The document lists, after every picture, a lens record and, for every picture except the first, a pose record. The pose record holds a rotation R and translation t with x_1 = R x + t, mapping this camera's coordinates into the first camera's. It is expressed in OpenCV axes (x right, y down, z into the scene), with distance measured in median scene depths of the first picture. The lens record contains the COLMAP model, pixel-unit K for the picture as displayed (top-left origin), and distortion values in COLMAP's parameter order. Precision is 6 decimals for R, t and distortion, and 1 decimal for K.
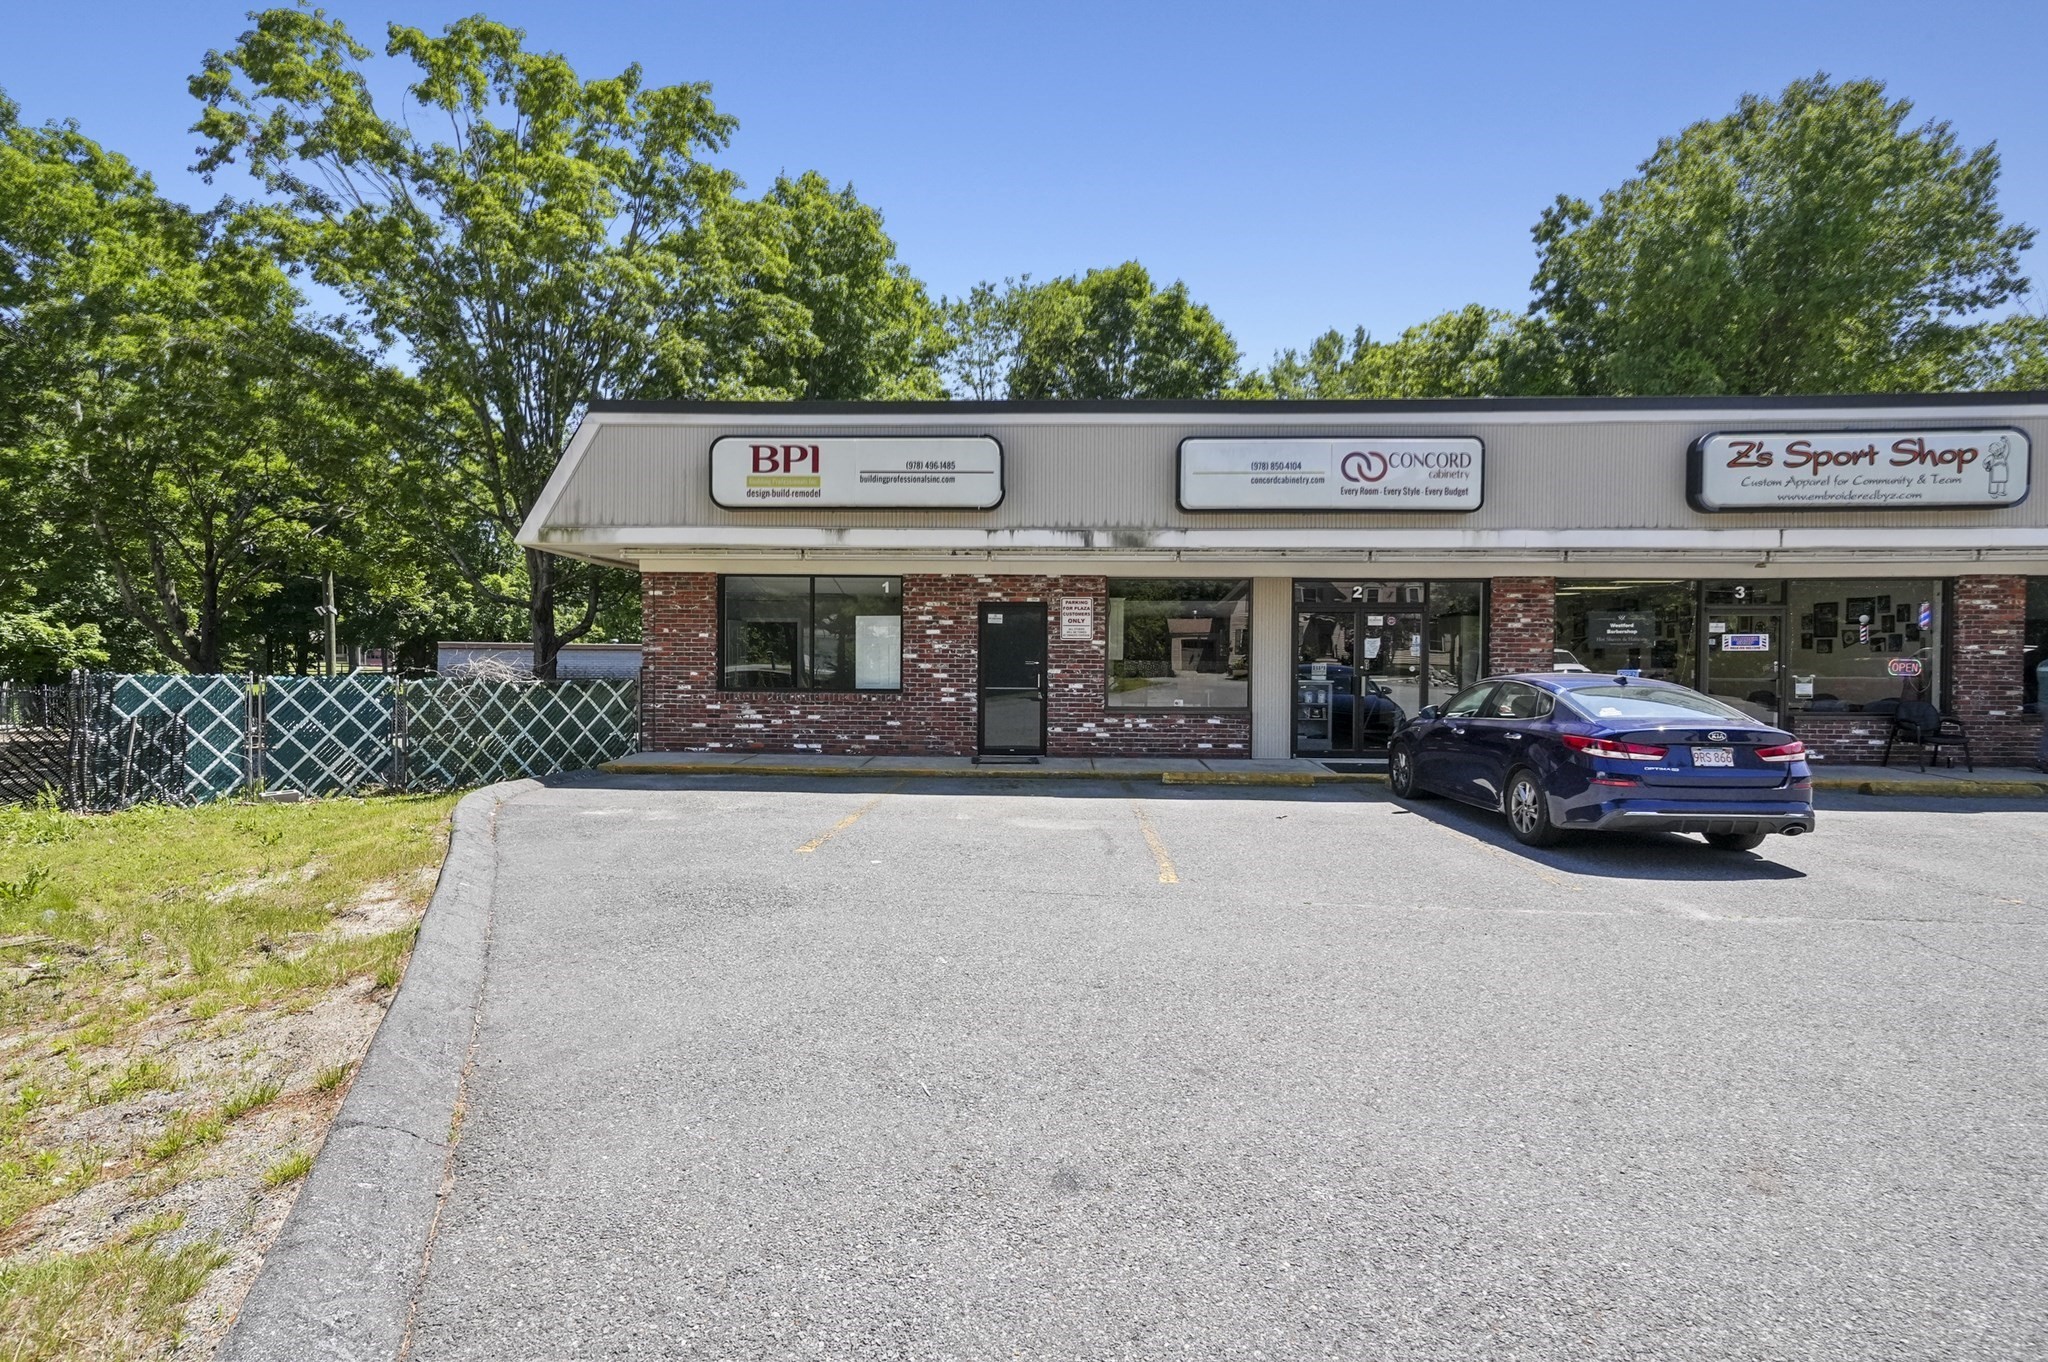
lens RADIAL K [[993.9, 0, 1016.0], [0, 993.9, 670.5], [0, 0, 1]] dist [0.028446, 0.002061]
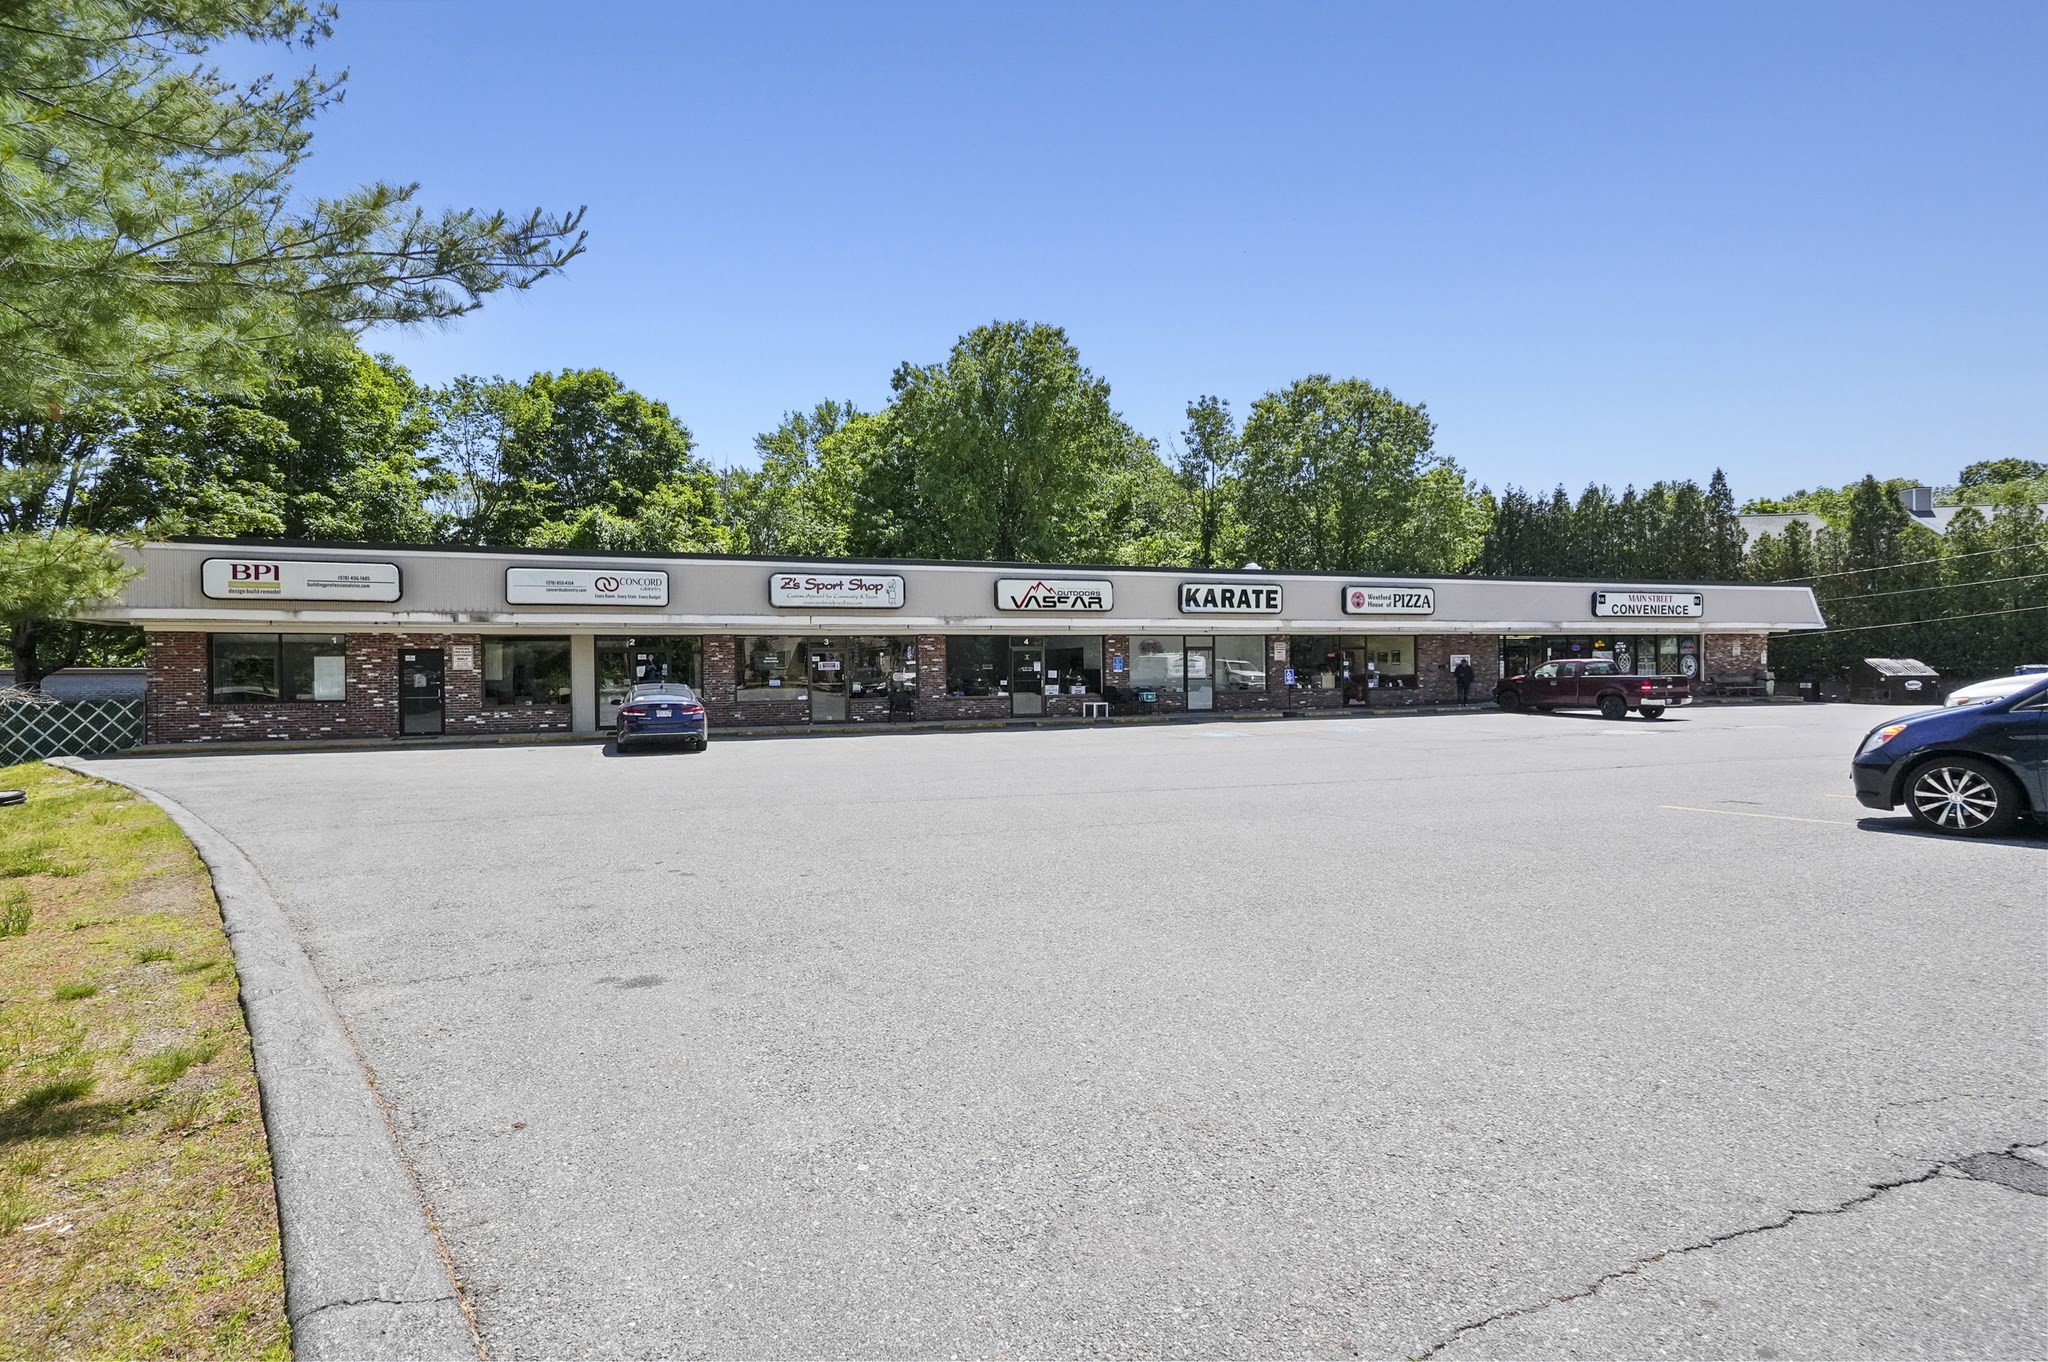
lens RADIAL K [[1001.5, 0, 1032.6], [0, 1001.5, 676.6], [0, 0, 1]] dist [0.000899, 0.021850]
pose [[0.919247, -0.018891, 0.393227, 0.292185], [0.020417, 0.999791, 0.000301, 0.002078], [-0.393150, 0.007752, 0.919442, -1.060765]]
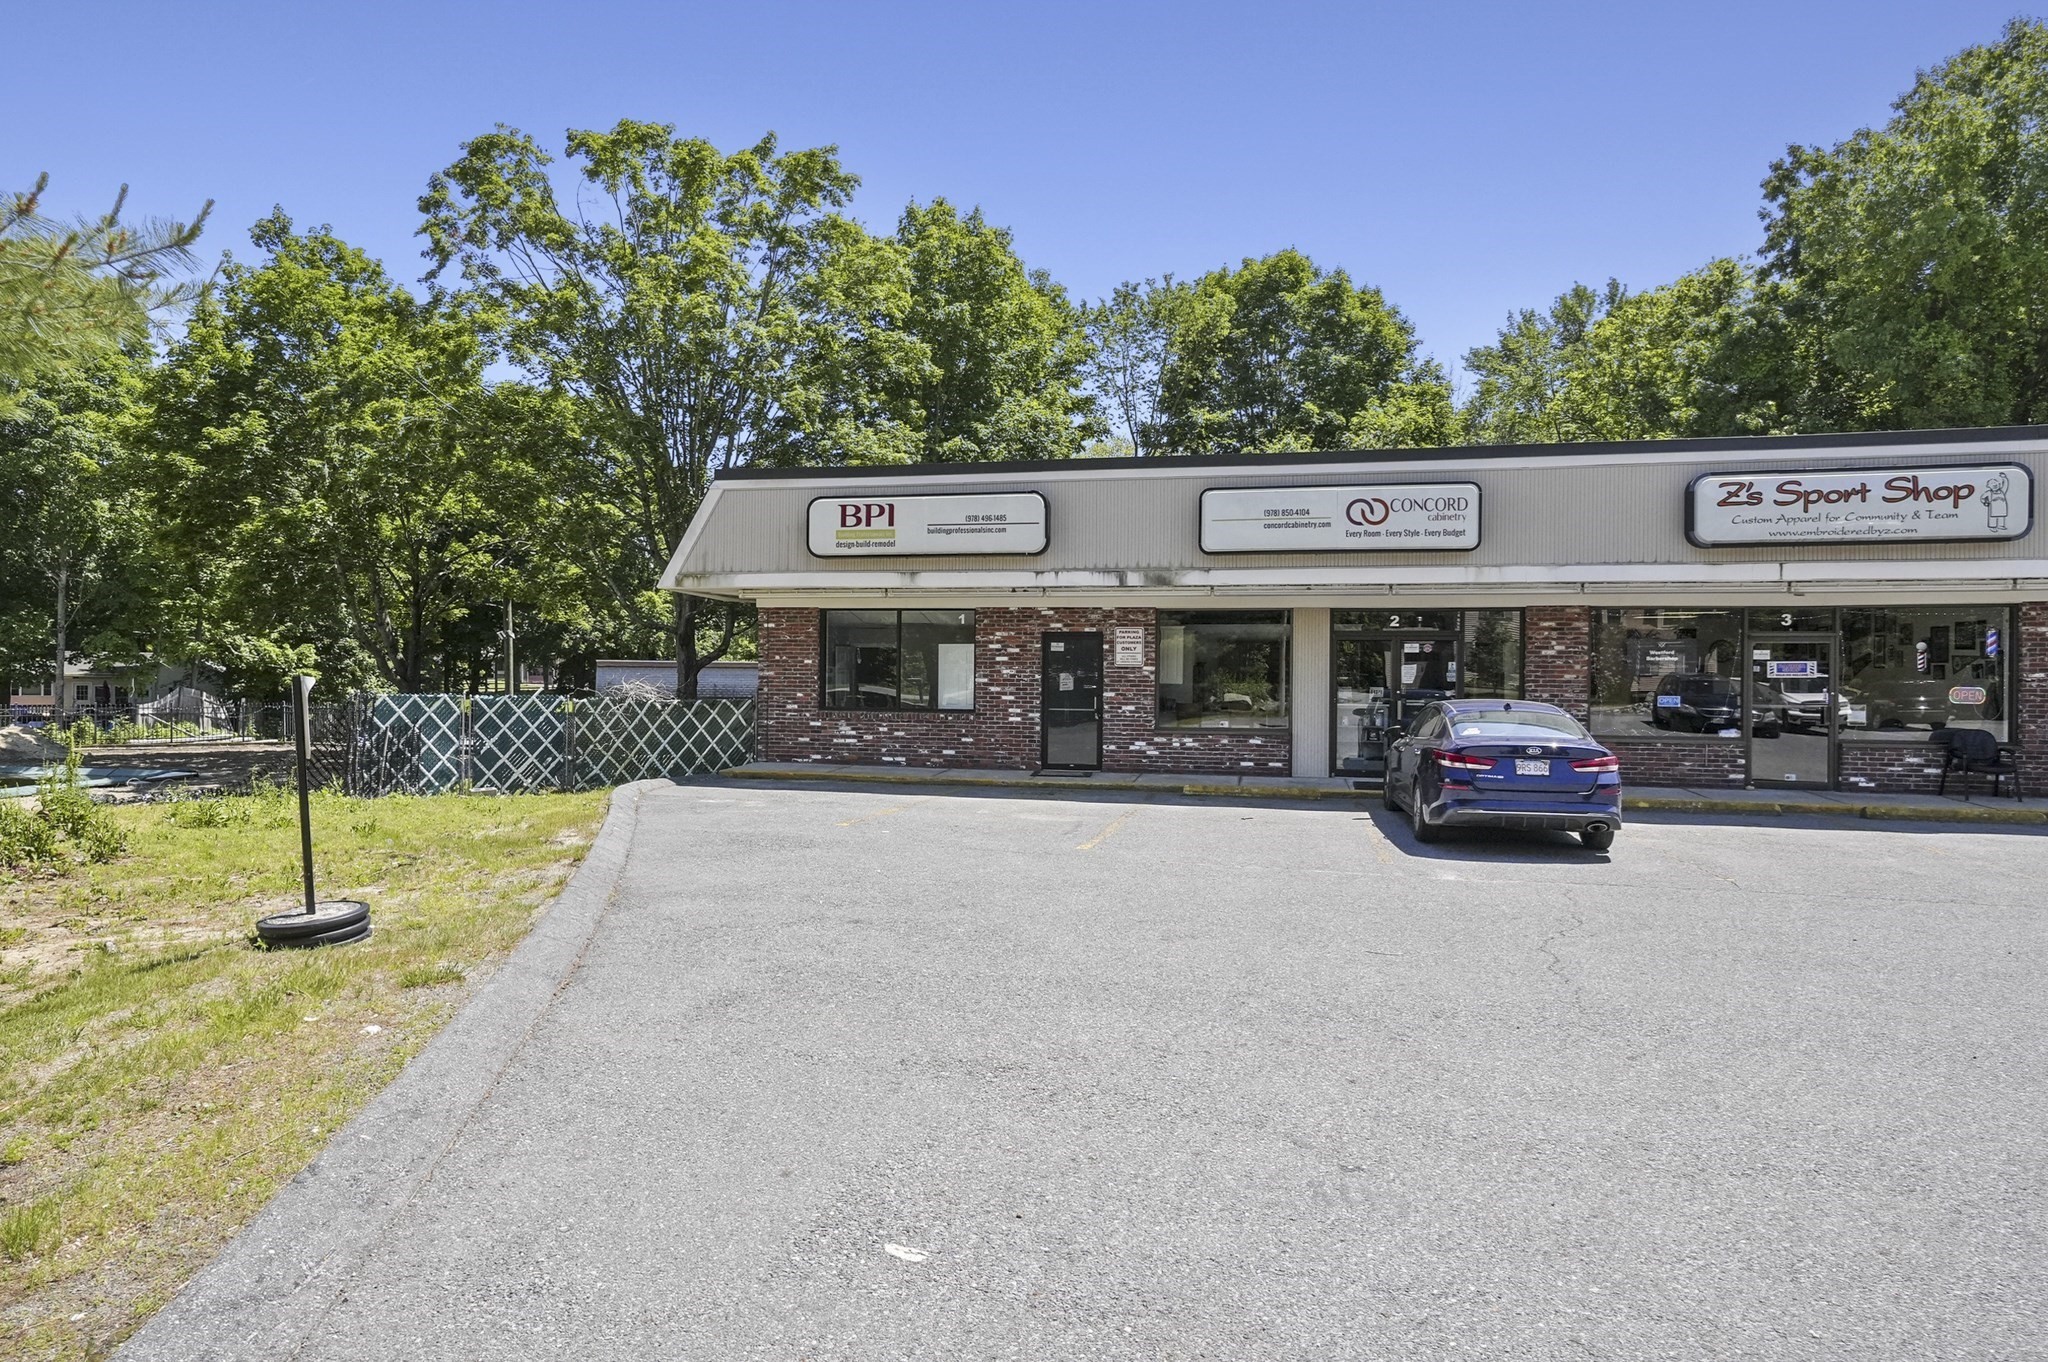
lens RADIAL K [[1187.7, 0, 1016.5], [0, 1187.7, 672.9], [0, 0, 1]] dist [0.025597, 0.000626]
pose [[0.983358, 0.001722, -0.181668, 0.177521], [-0.004229, 0.999901, -0.013413, -0.005159], [0.181627, 0.013958, 0.983268, -0.316847]]
